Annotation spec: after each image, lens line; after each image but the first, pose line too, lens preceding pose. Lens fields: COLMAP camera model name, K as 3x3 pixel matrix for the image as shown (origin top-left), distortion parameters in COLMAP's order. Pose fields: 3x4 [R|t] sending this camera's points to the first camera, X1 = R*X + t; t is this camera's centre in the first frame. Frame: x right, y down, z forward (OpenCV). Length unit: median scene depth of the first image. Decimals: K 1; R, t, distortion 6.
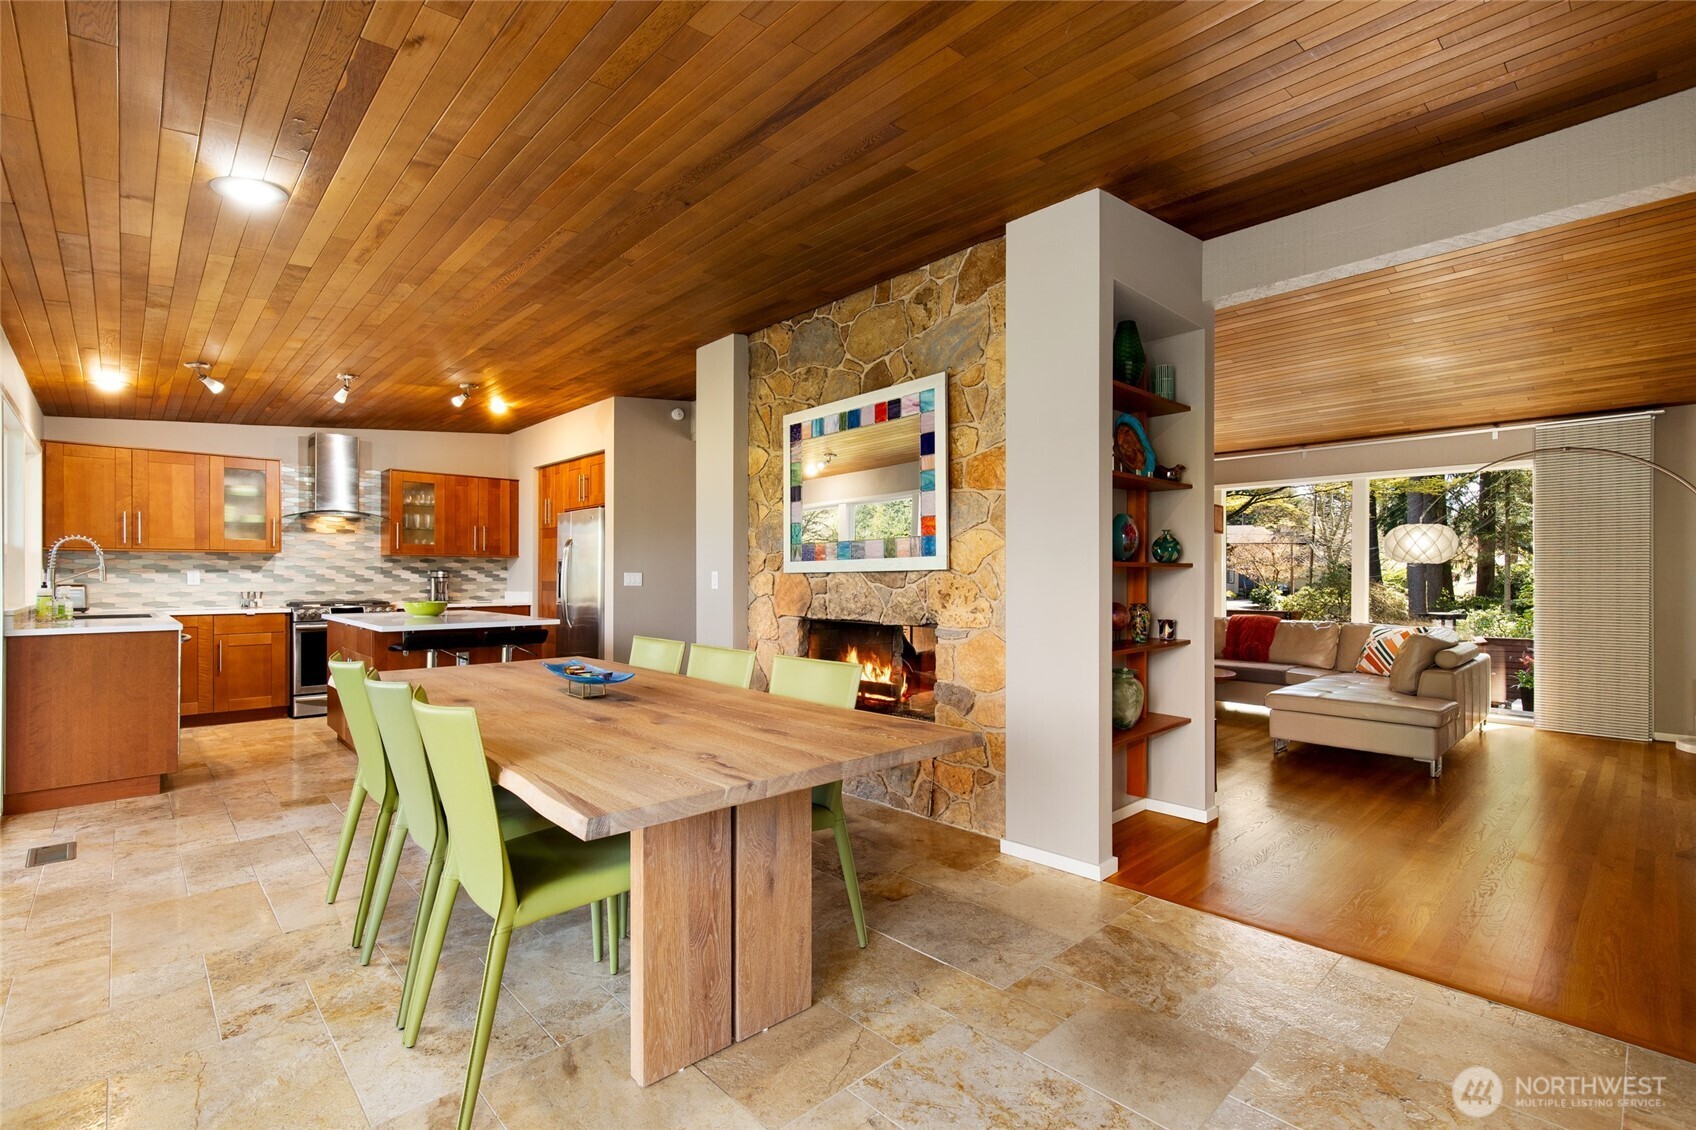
lens RADIAL K [[767.6, 0, 839.8], [0, 767.6, 569.5], [0, 0, 1]] dist [0.001763, 0.000553]
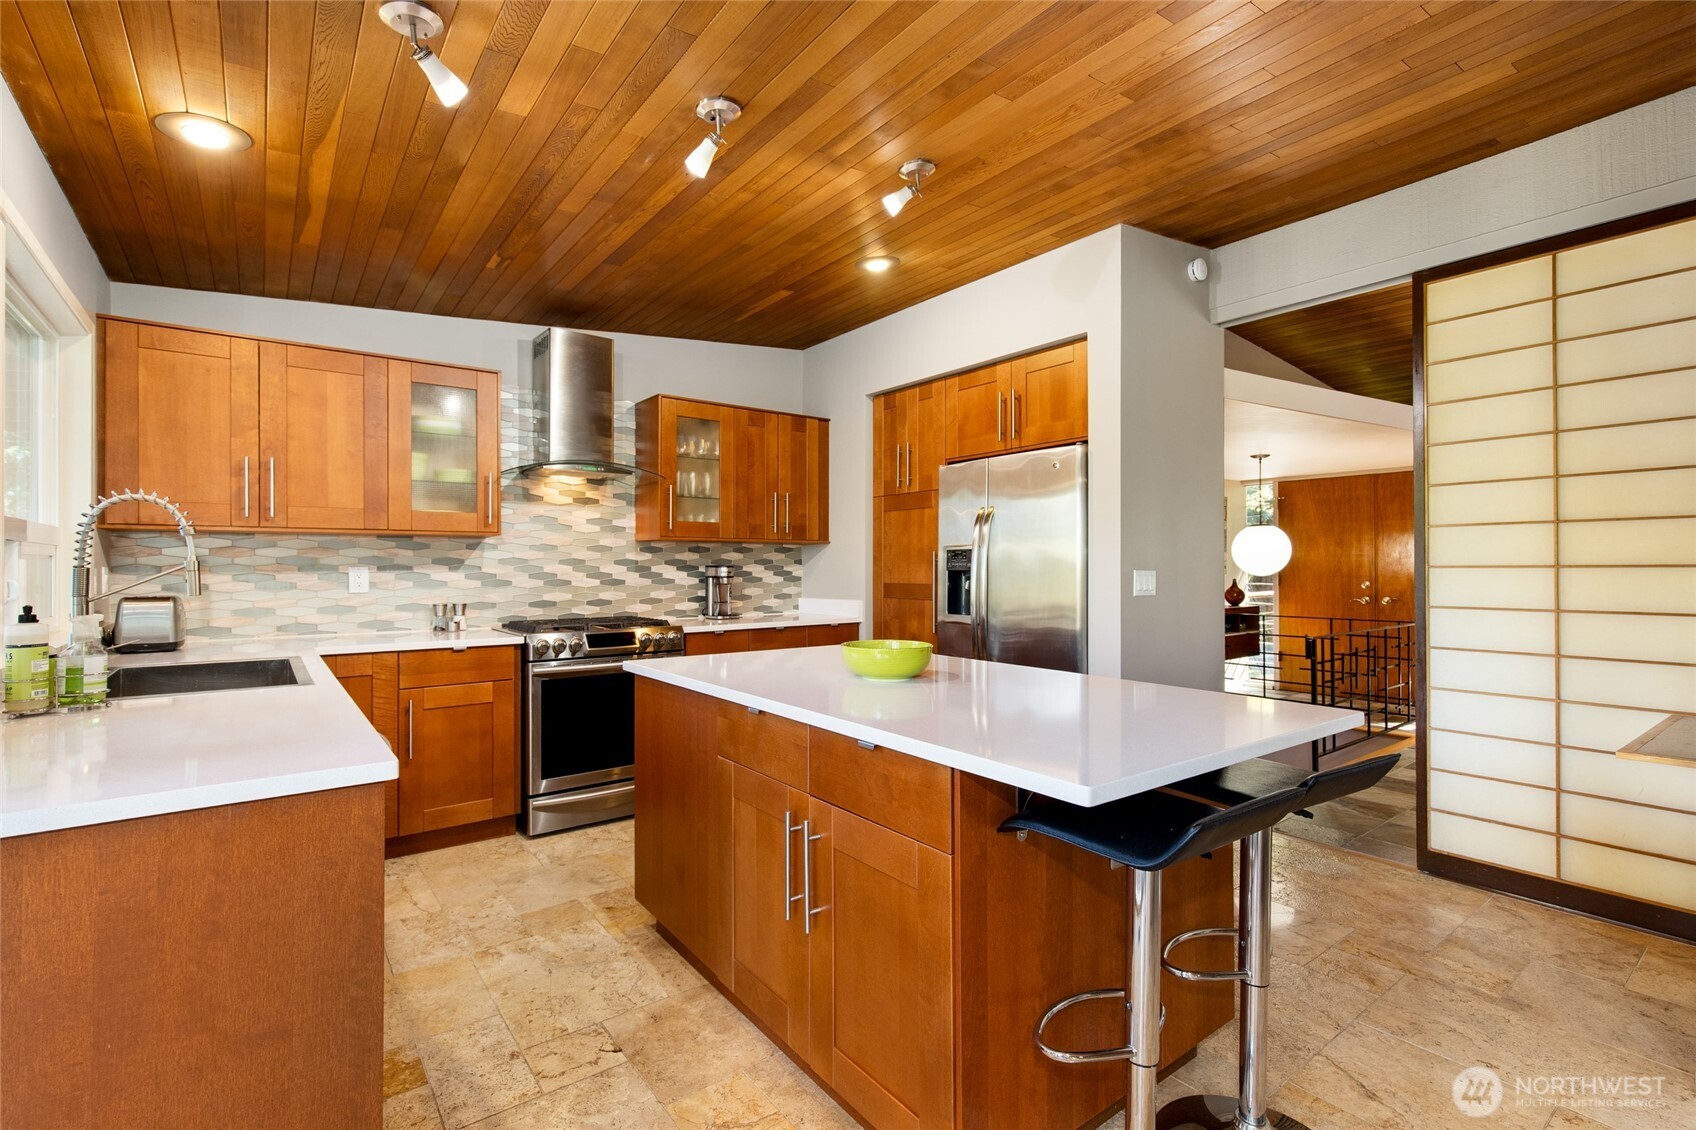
lens RADIAL K [[787.2, 0, 844.2], [0, 787.2, 556.6], [0, 0, 1]] dist [0.001339, -0.000312]
pose [[0.993403, -0.003253, -0.114632, -0.402888], [0.002700, 0.999984, -0.004979, -0.002695], [0.114646, 0.004637, 0.993396, 0.446370]]
